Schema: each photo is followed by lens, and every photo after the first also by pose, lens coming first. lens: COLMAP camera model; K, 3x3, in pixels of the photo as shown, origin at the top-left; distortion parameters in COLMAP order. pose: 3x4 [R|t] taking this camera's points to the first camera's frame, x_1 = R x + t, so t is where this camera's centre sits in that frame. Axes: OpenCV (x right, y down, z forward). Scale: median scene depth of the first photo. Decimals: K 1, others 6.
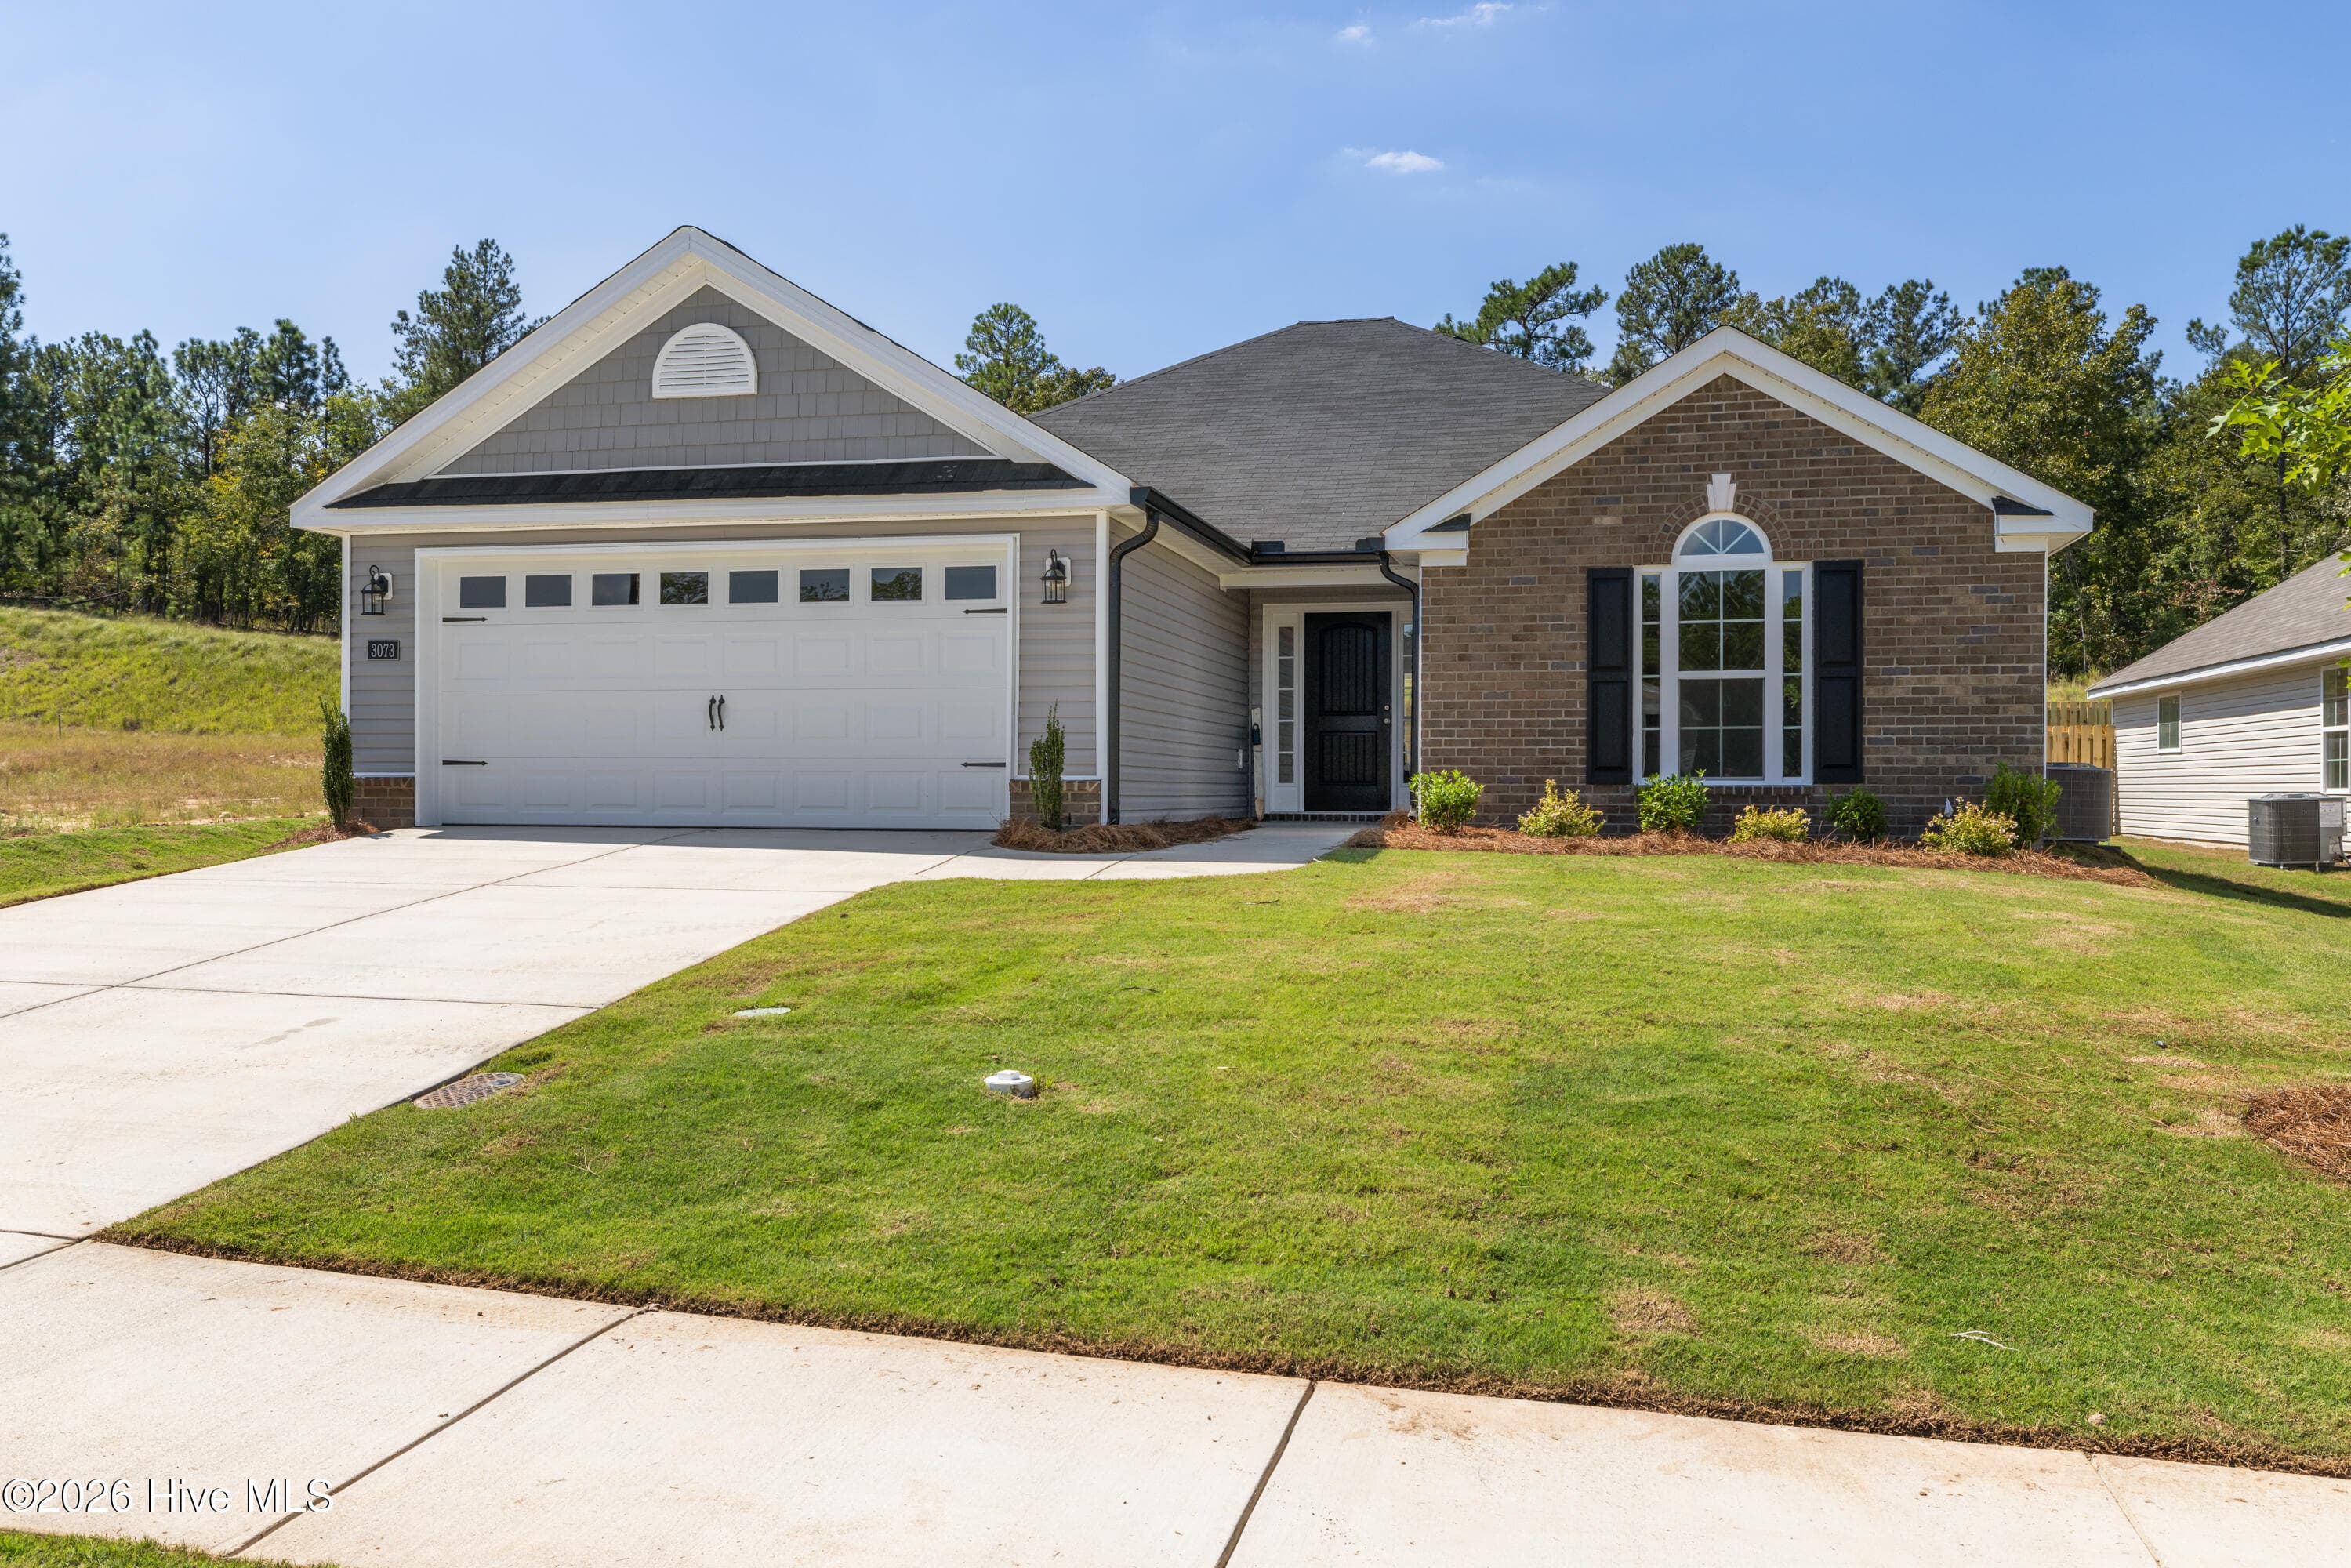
lens RADIAL K [[1850.8, 0, 1175.5], [0, 1850.8, 784.0], [0, 0, 1]] dist [0.006944, -0.014145]
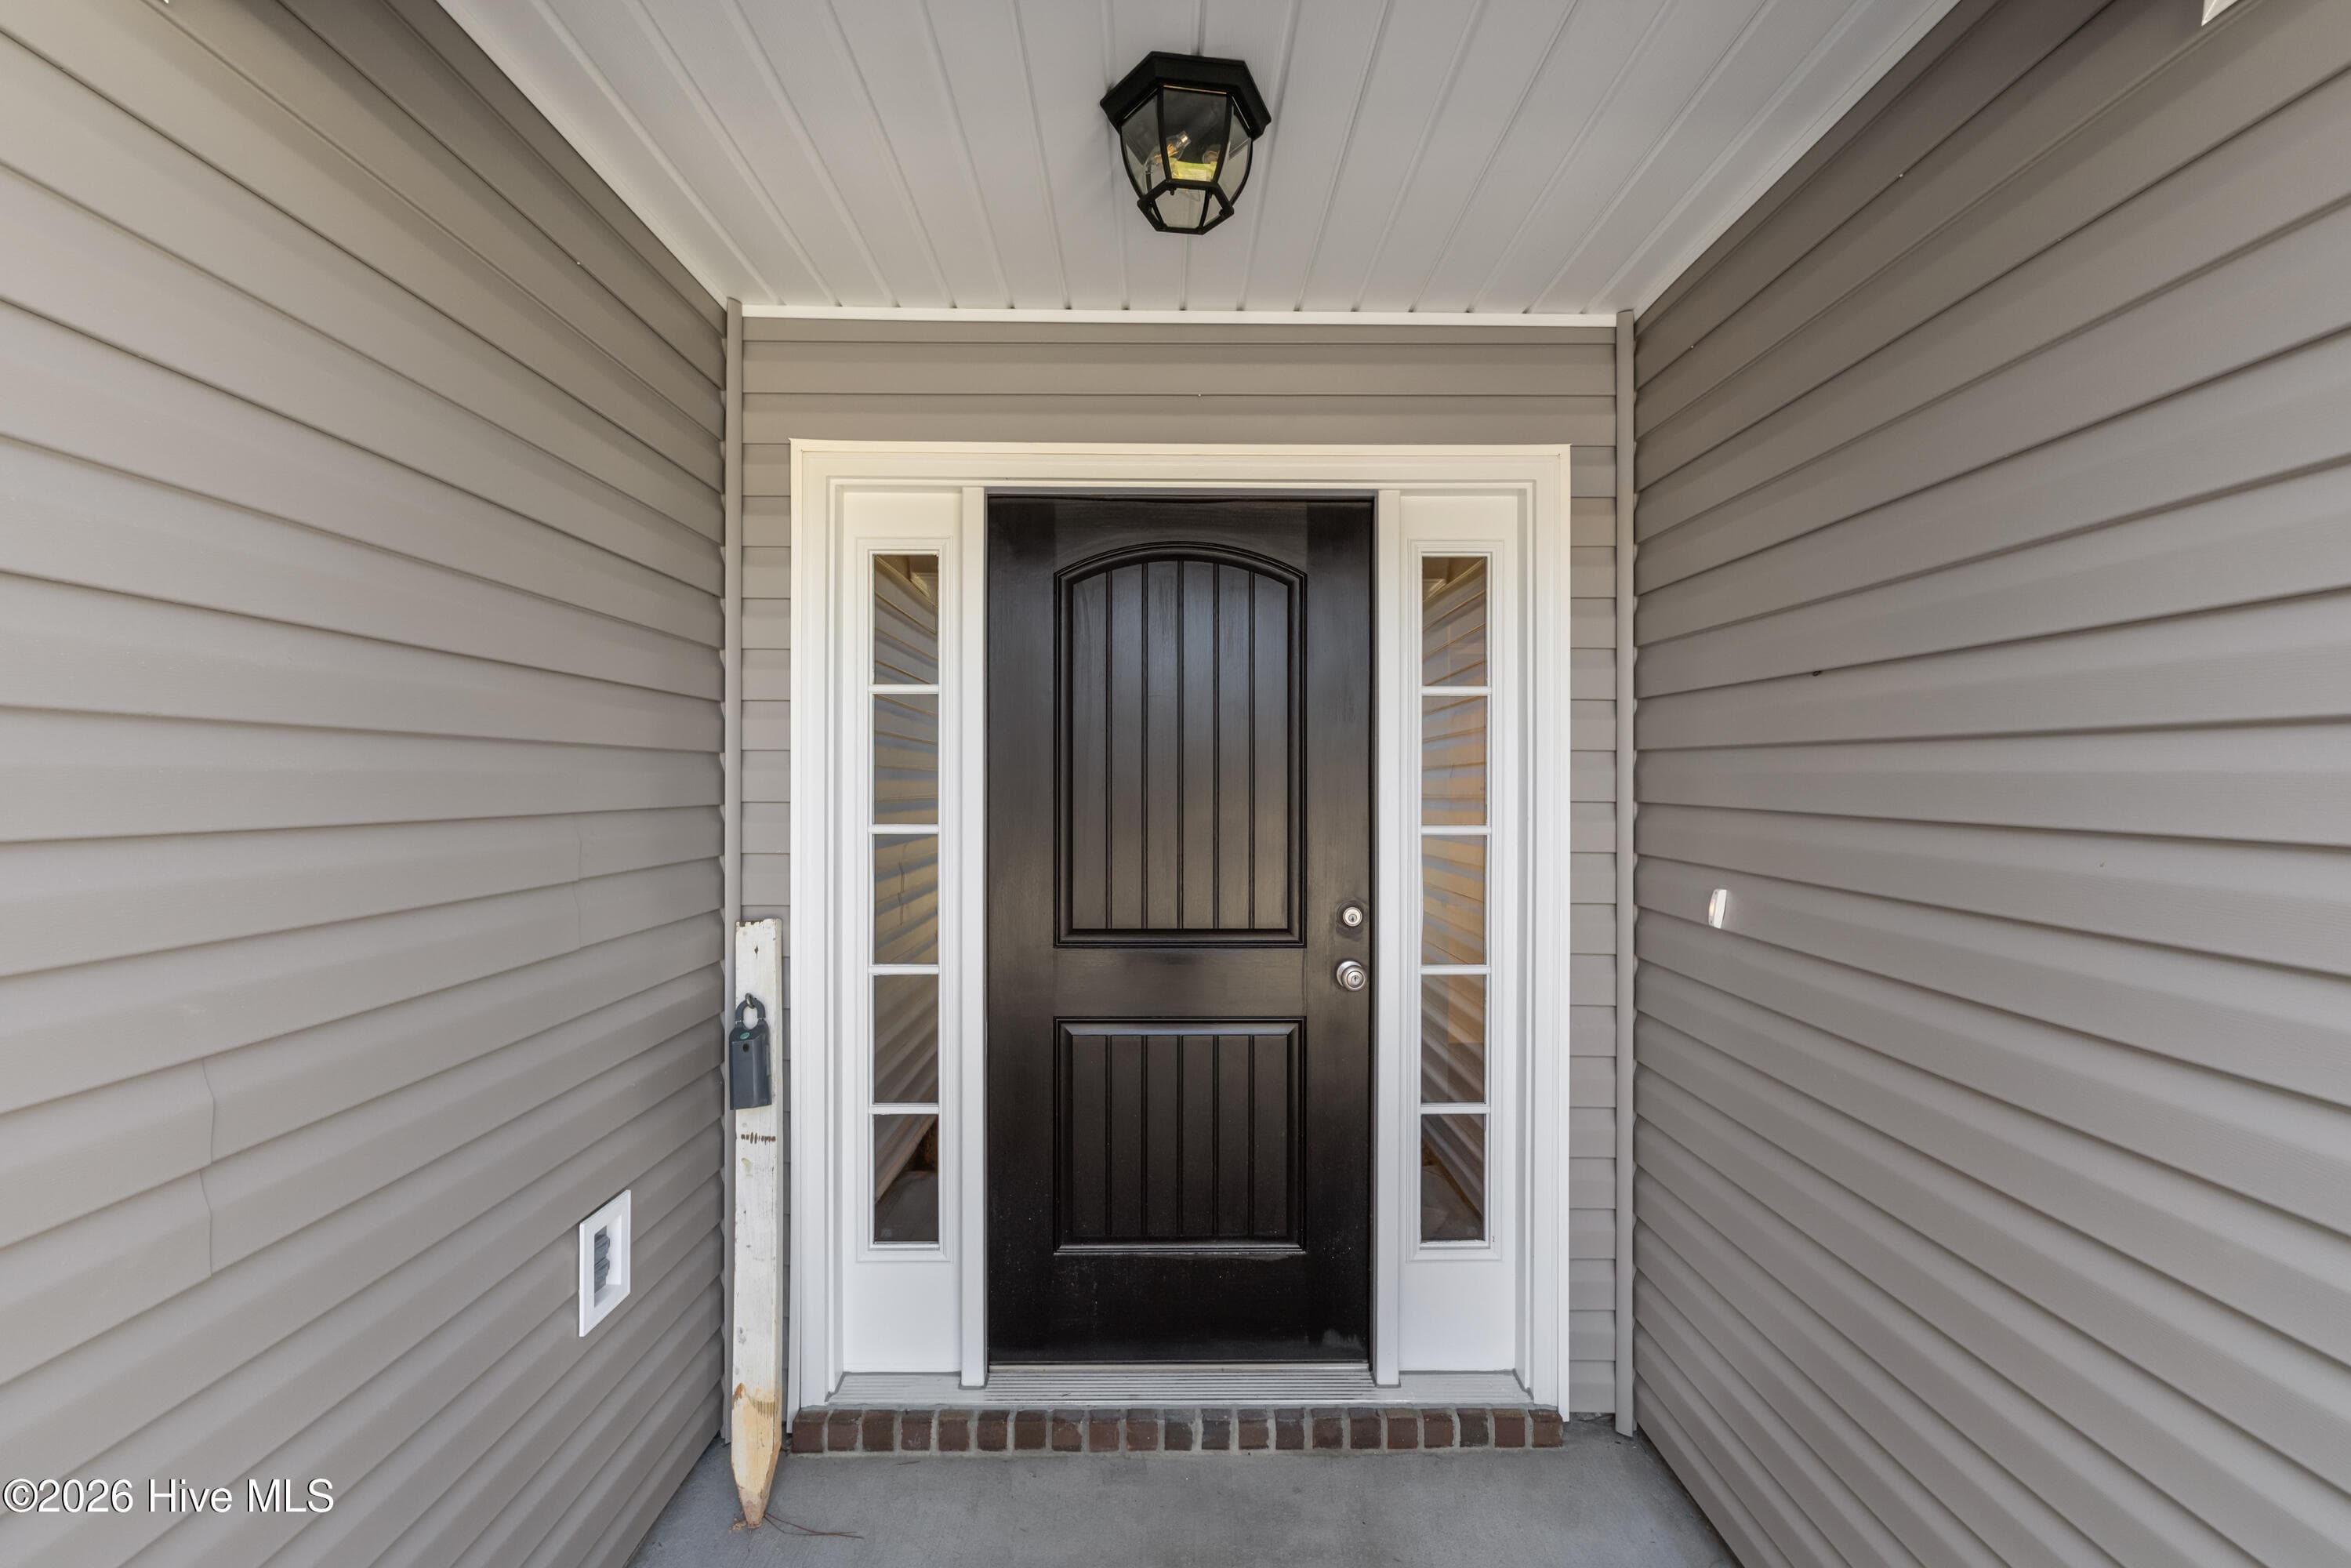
lens RADIAL K [[1274.4, 0, 1178.0], [0, 1274.4, 791.3], [0, 0, 1]] dist [-0.001187, -0.000902]
pose [[0.971652, -0.001457, 0.236410, 0.069002], [0.001094, 0.999998, 0.001665, -0.069864], [-0.236412, -0.001359, 0.971652, 1.045565]]
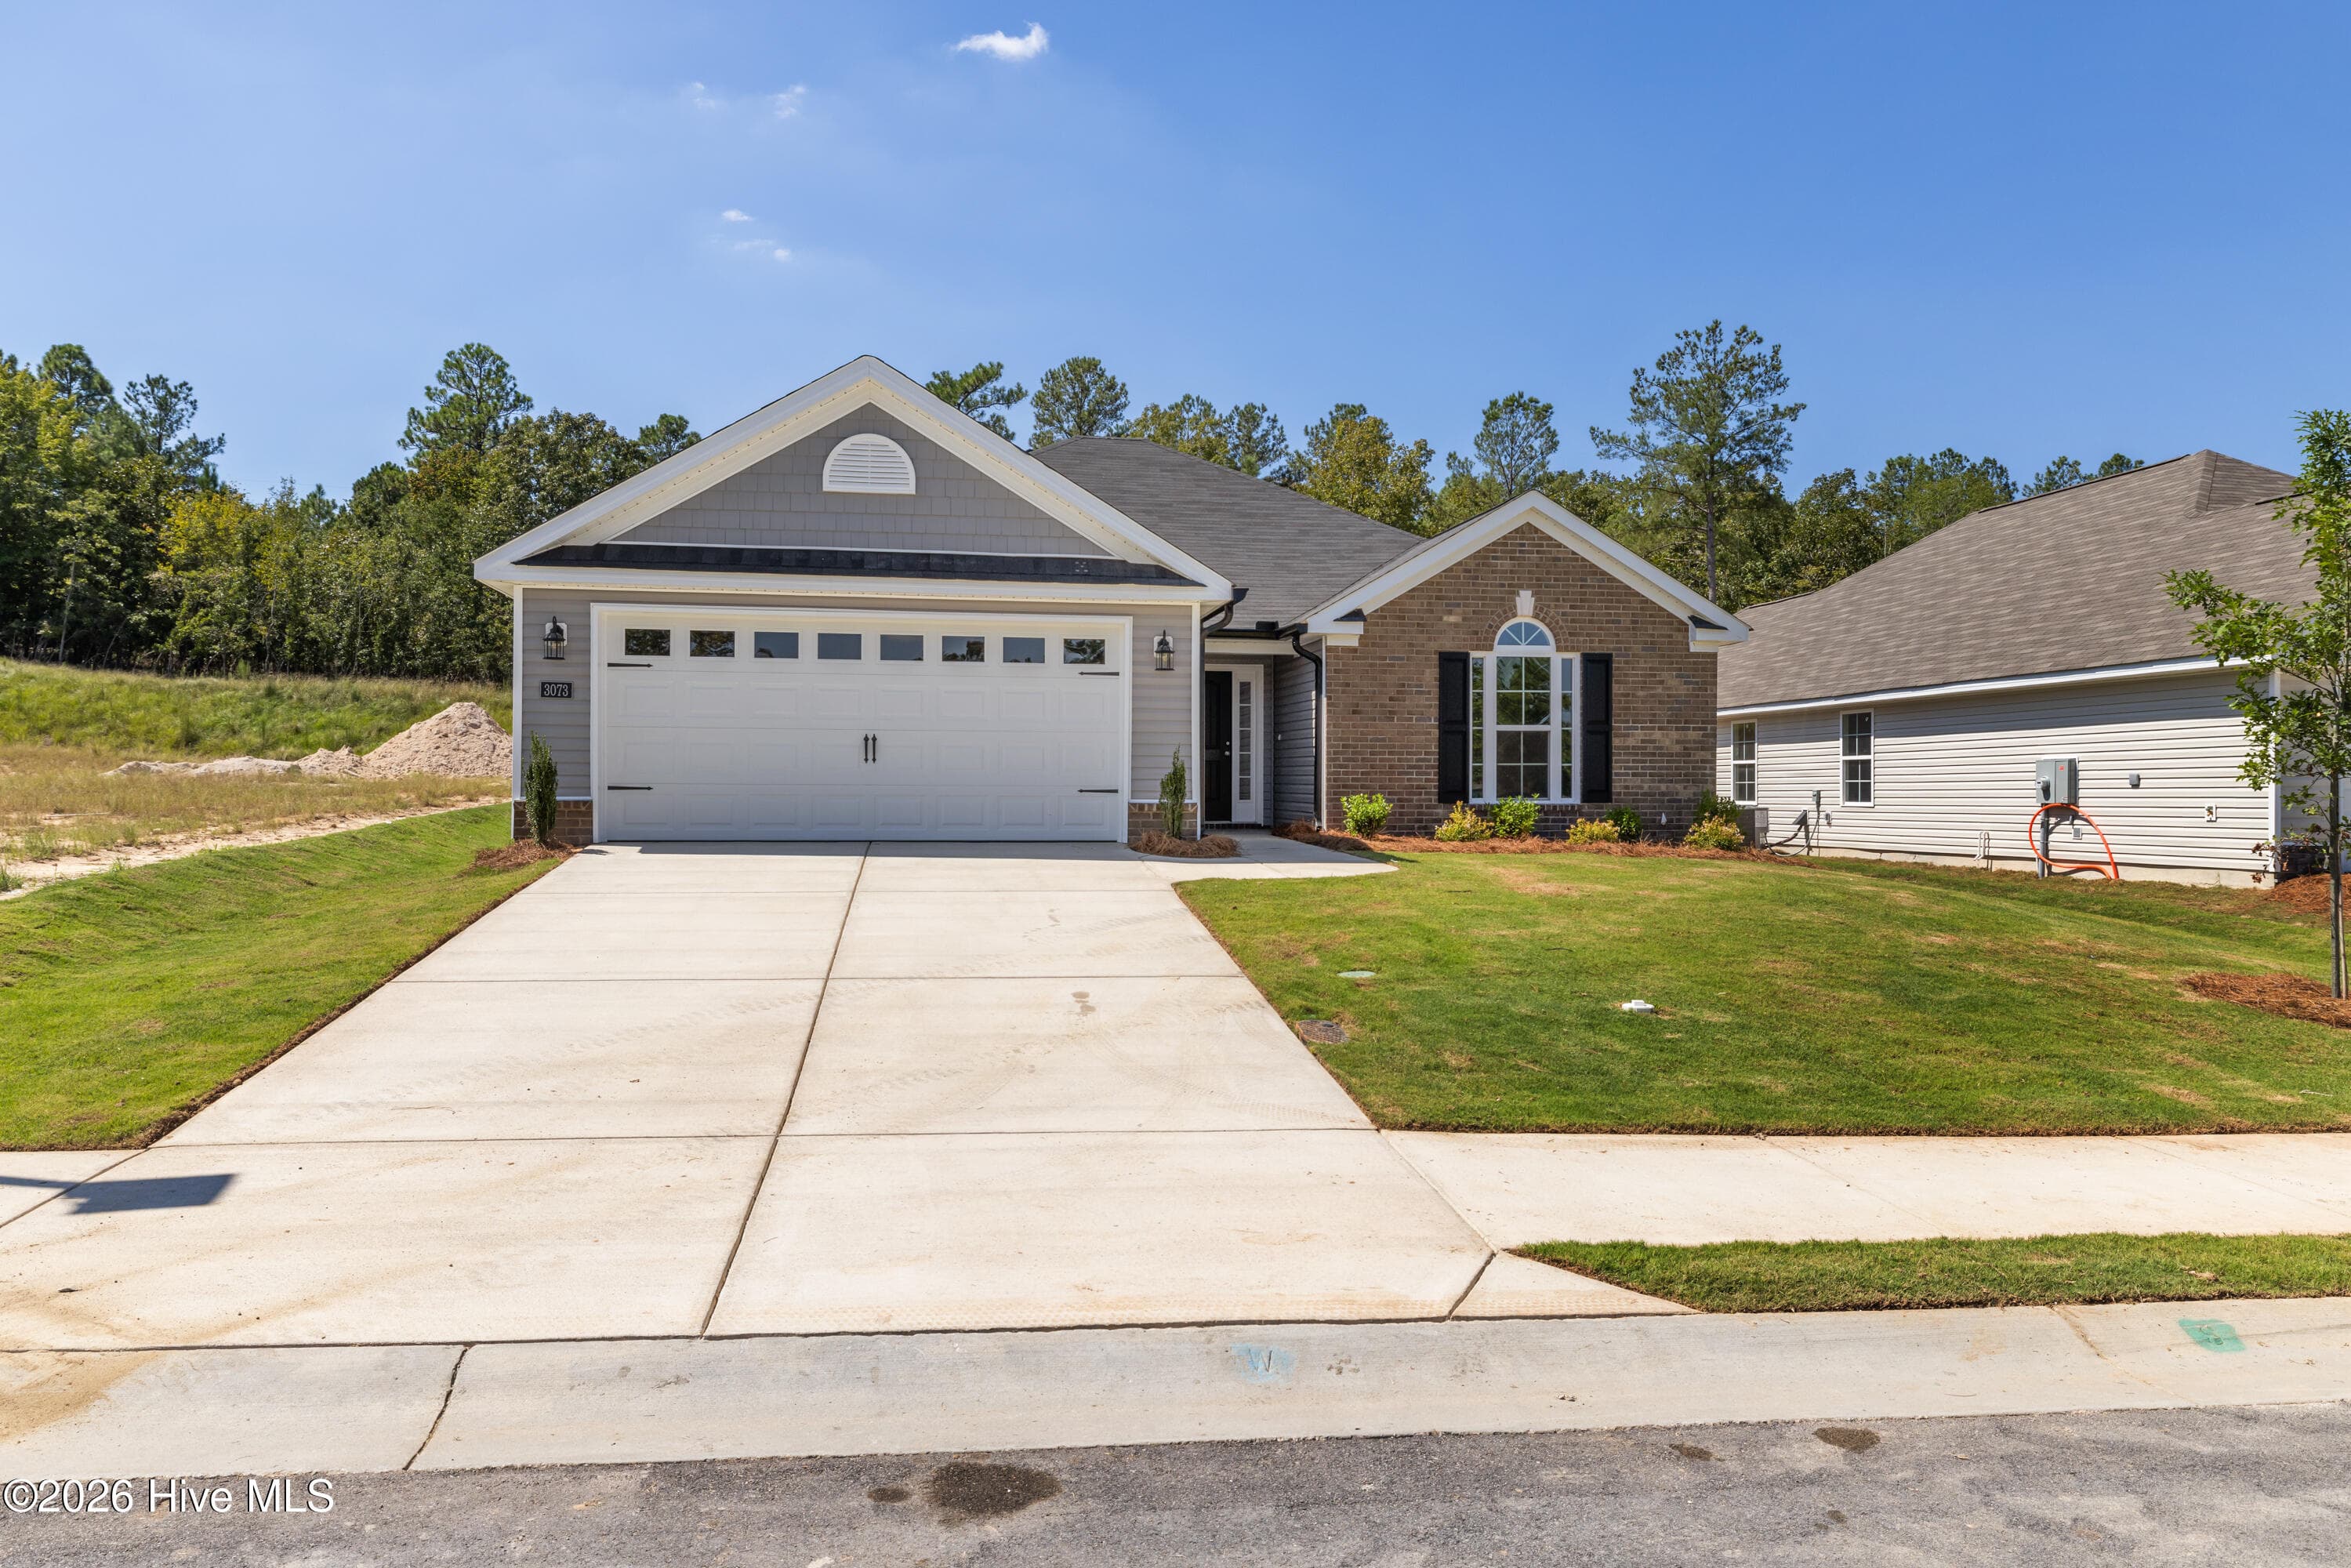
lens RADIAL K [[1576.9, 0, 1175.5], [0, 1576.9, 784.0], [0, 0, 1]] dist [0.020034, -0.030361]
pose [[0.926378, 0.001853, 0.376591, -0.428026], [-0.001242, 0.999997, -0.001865, -0.012311], [-0.376594, 0.001260, 0.926378, -0.048334]]
